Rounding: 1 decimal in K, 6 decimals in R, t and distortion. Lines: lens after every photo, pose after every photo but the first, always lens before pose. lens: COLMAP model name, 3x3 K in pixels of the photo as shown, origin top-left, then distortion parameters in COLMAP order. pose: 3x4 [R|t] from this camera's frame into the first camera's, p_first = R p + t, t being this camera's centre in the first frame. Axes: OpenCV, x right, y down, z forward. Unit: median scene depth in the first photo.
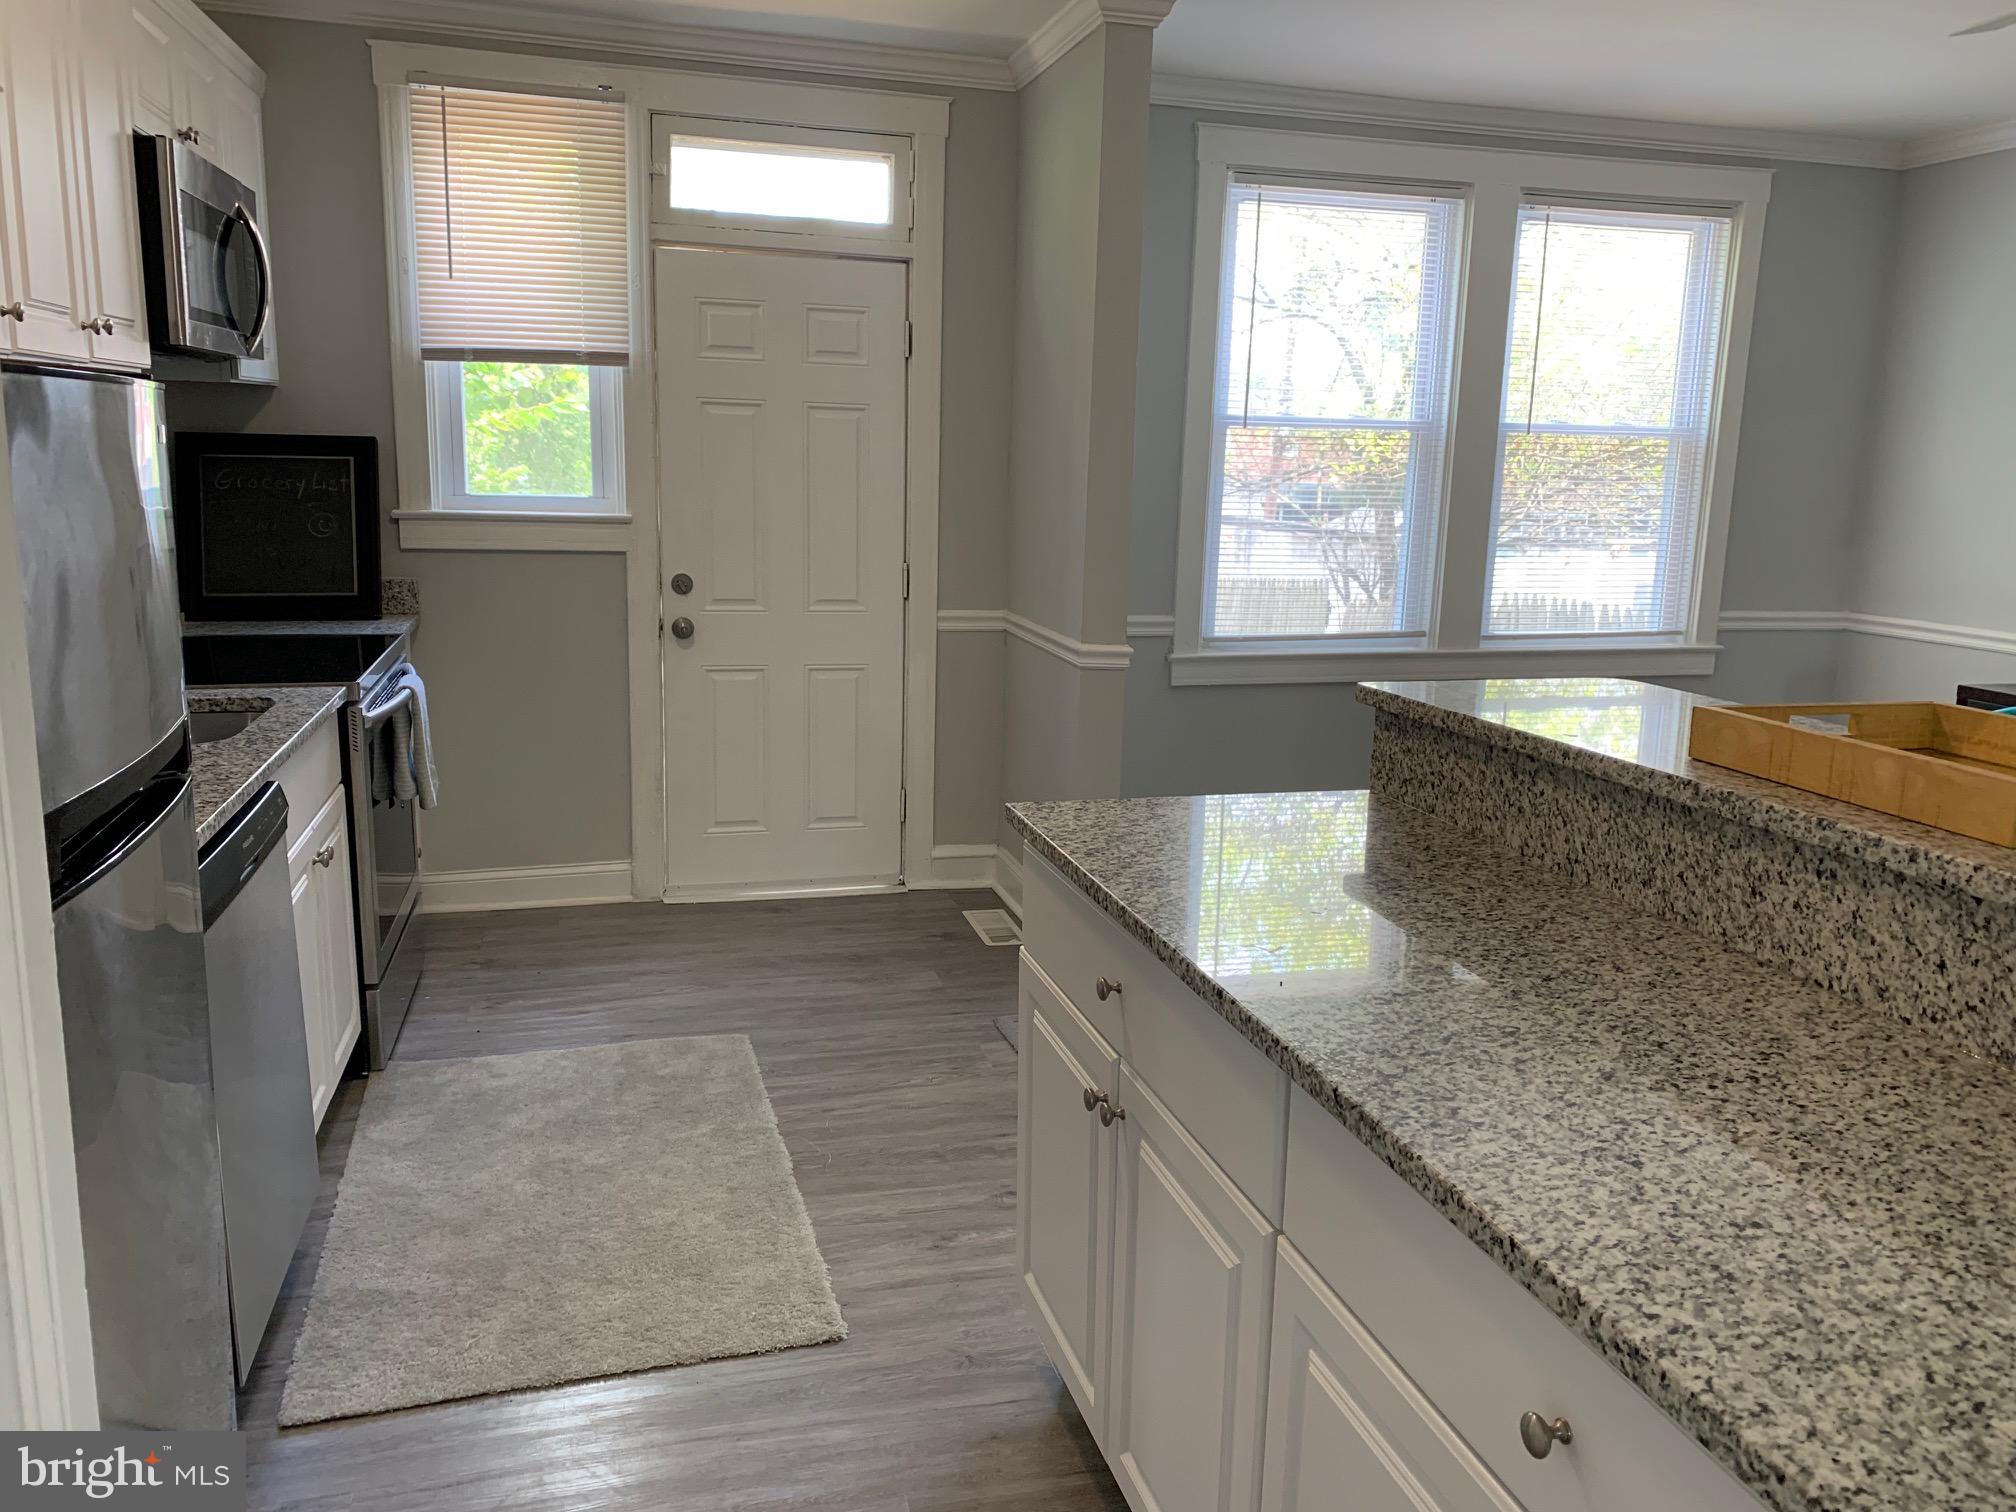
lens RADIAL K [[1603.0, 0, 1056.2], [0, 1603.0, 733.7], [0, 0, 1]] dist [0.074710, -0.028734]
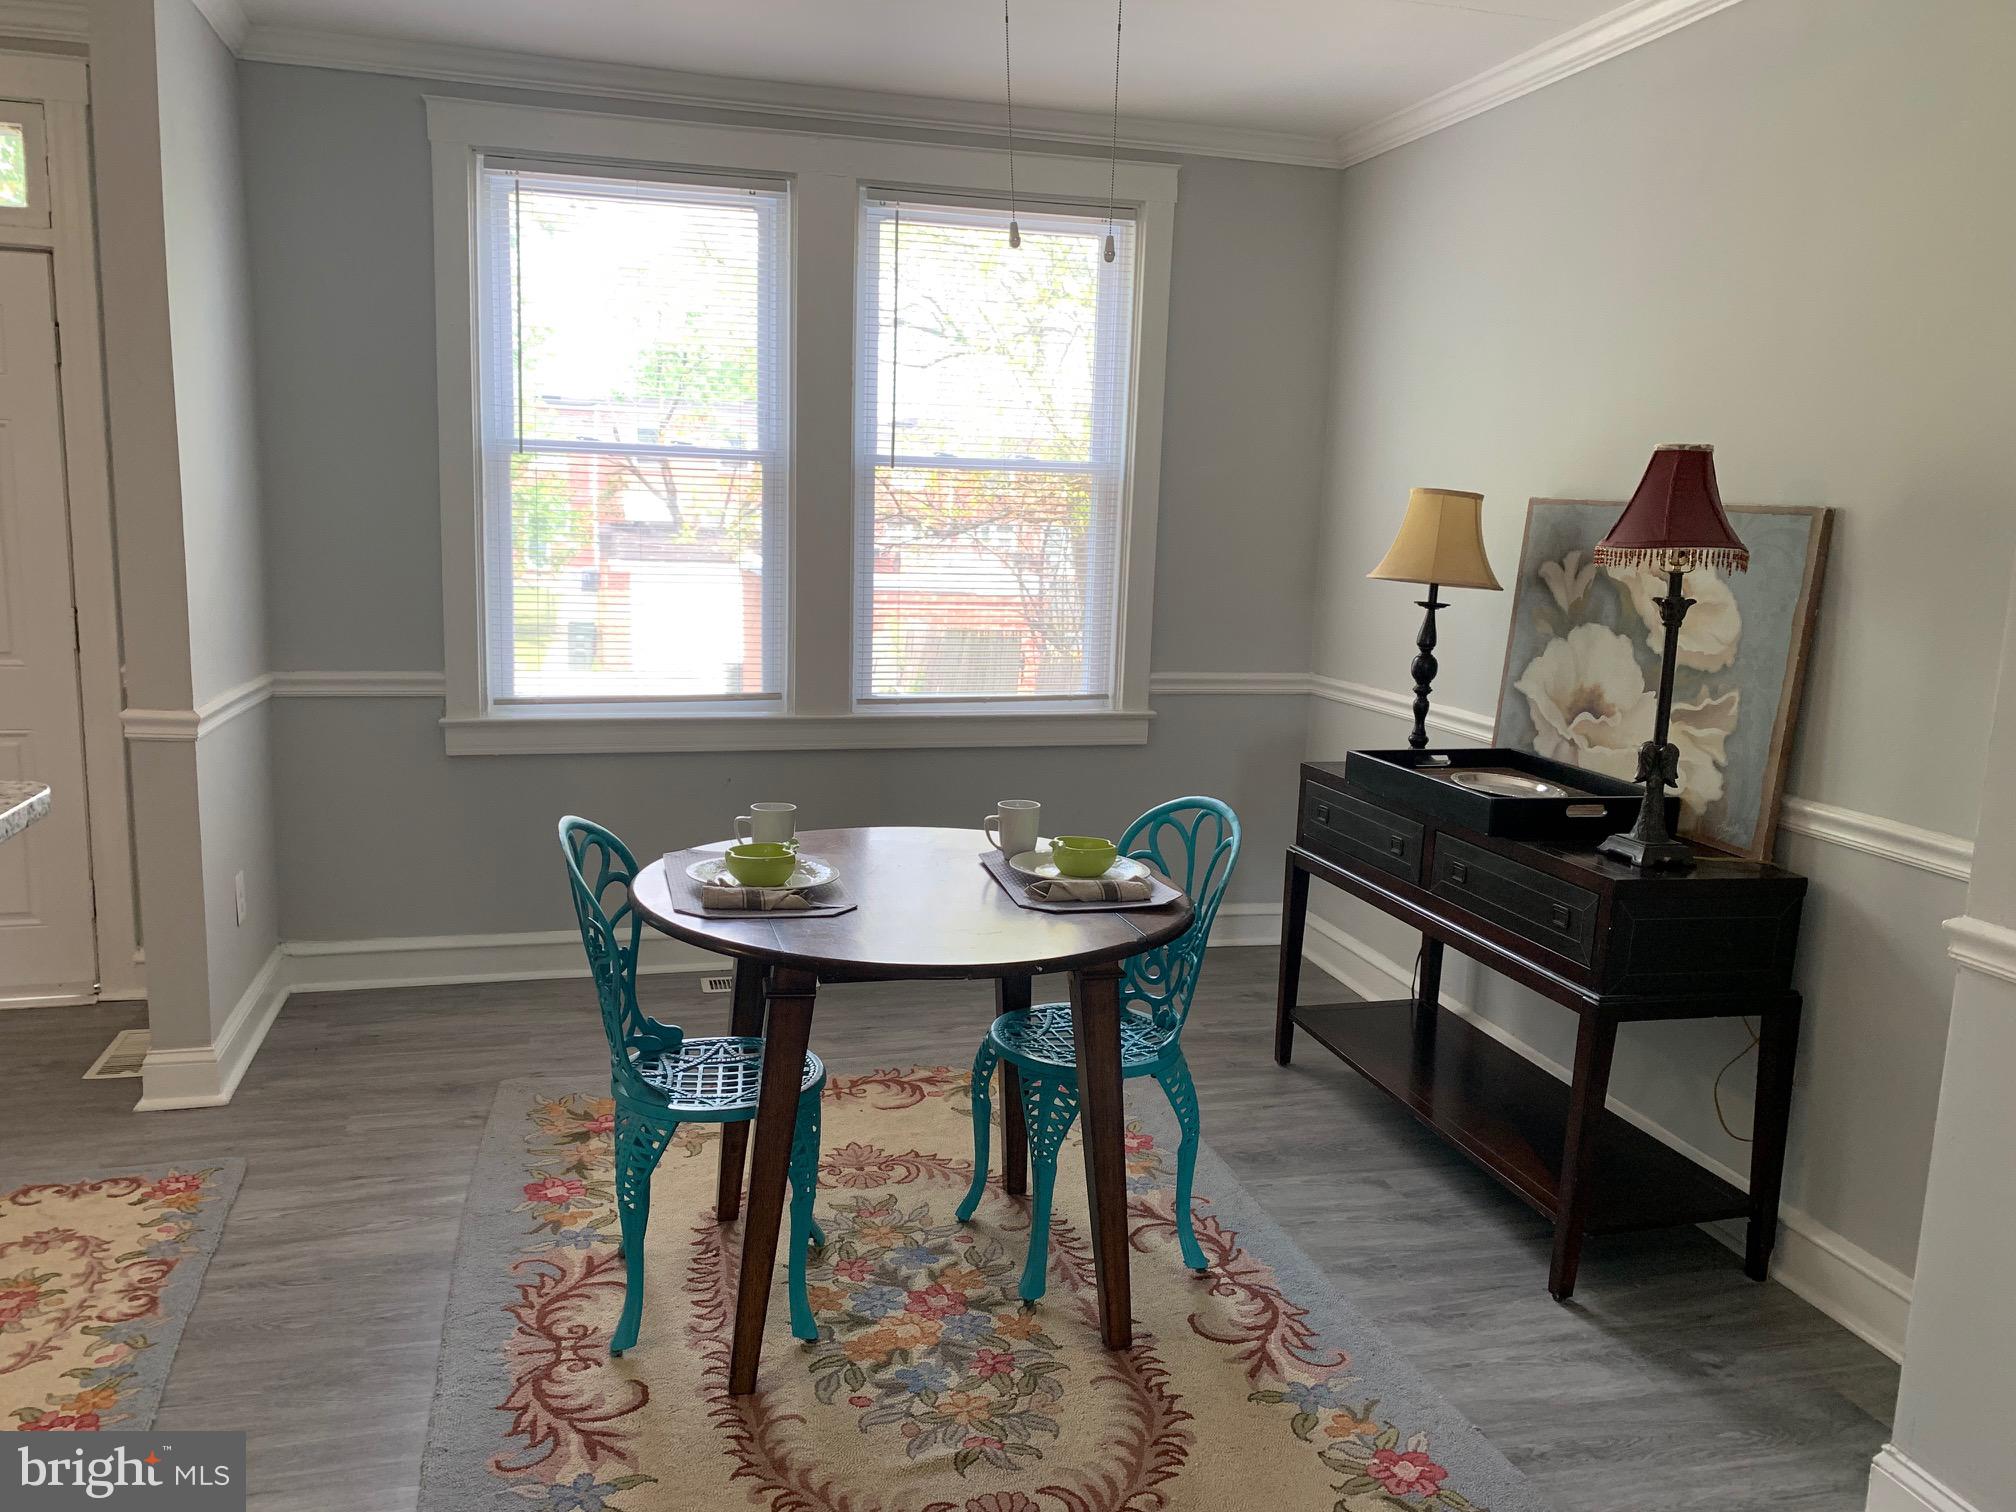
lens RADIAL K [[1603.0, 0, 1029.9], [0, 1603.0, 749.3], [0, 0, 1]] dist [0.074710, -0.028734]
pose [[0.999462, 0.003665, -0.032579, 0.454568], [-0.004382, 0.999749, -0.021971, -0.018271], [0.032490, 0.022102, 0.999228, 0.171767]]
